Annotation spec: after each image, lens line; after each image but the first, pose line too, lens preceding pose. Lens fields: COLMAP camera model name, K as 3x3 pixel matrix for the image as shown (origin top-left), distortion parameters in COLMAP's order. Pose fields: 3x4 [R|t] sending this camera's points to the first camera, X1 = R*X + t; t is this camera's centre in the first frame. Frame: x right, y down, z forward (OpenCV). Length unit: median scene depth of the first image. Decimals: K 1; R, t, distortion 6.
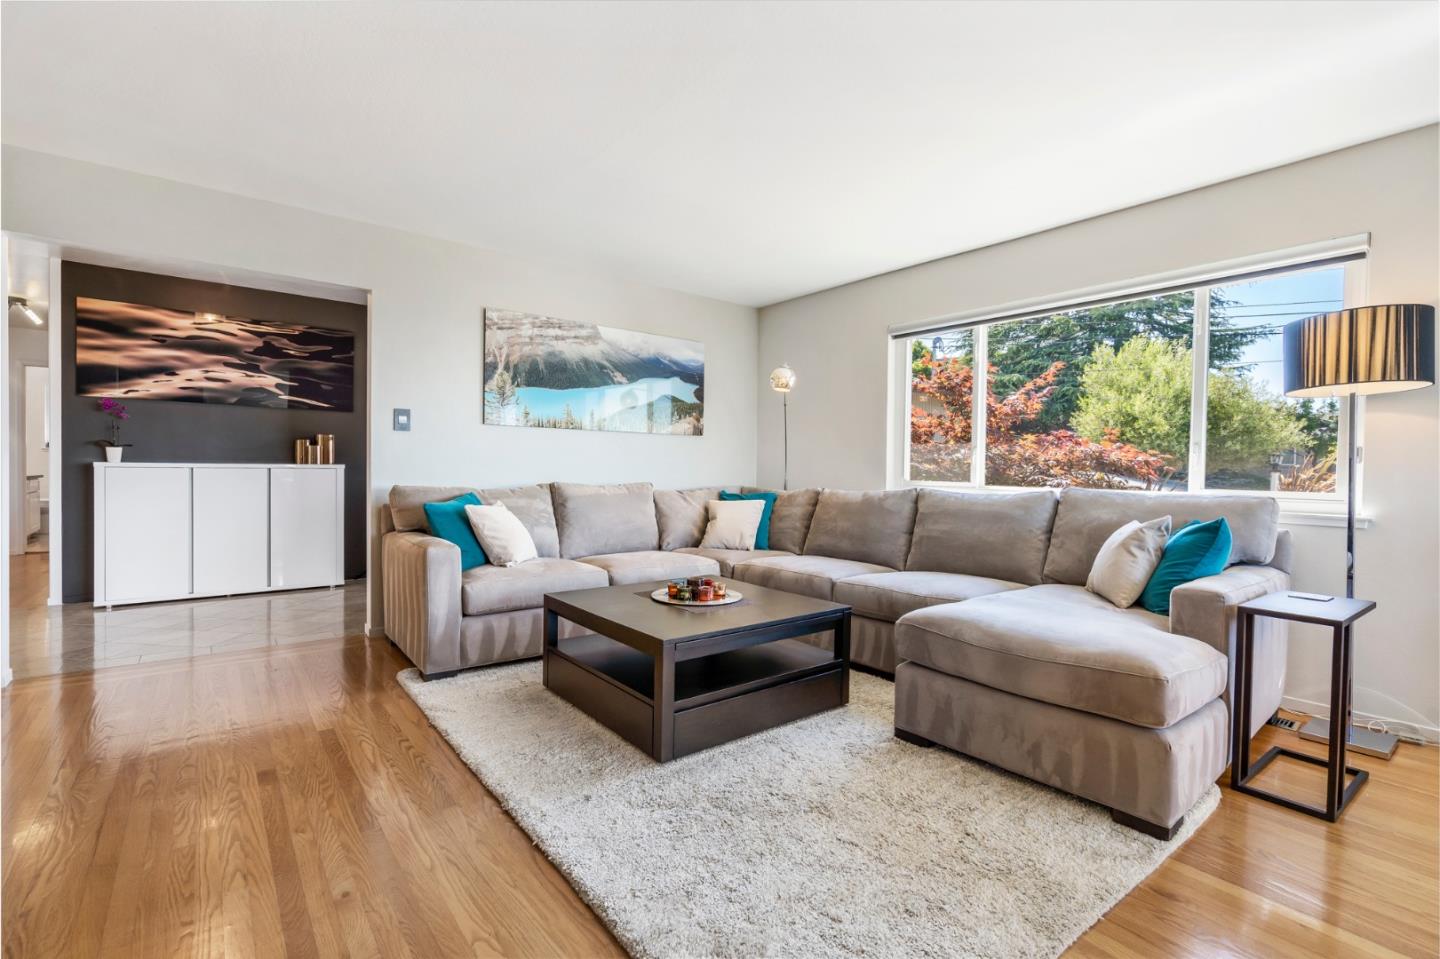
lens RADIAL K [[646.5, 0, 713.3], [0, 646.5, 477.4], [0, 0, 1]] dist [-0.004954, 0.000253]
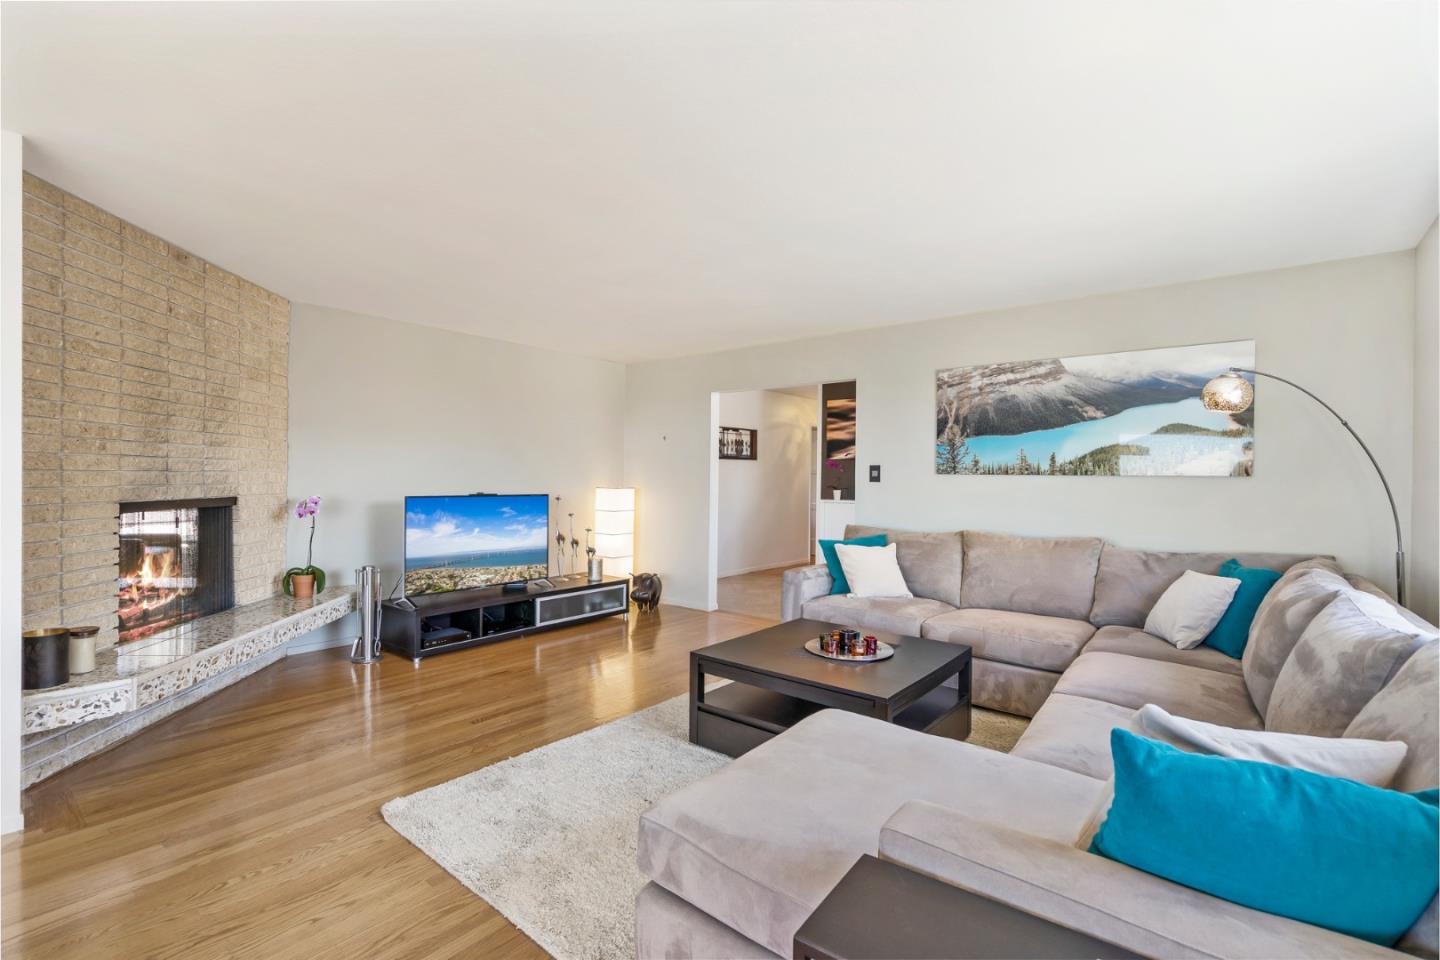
lens RADIAL K [[653.6, 0, 718.4], [0, 653.6, 477.0], [0, 0, 1]] dist [-0.003291, 0.001154]
pose [[0.222247, -0.011434, -0.974923, 0.639990], [-0.021124, 0.999640, -0.016539, -0.048770], [0.974762, 0.024270, 0.221926, 0.365340]]
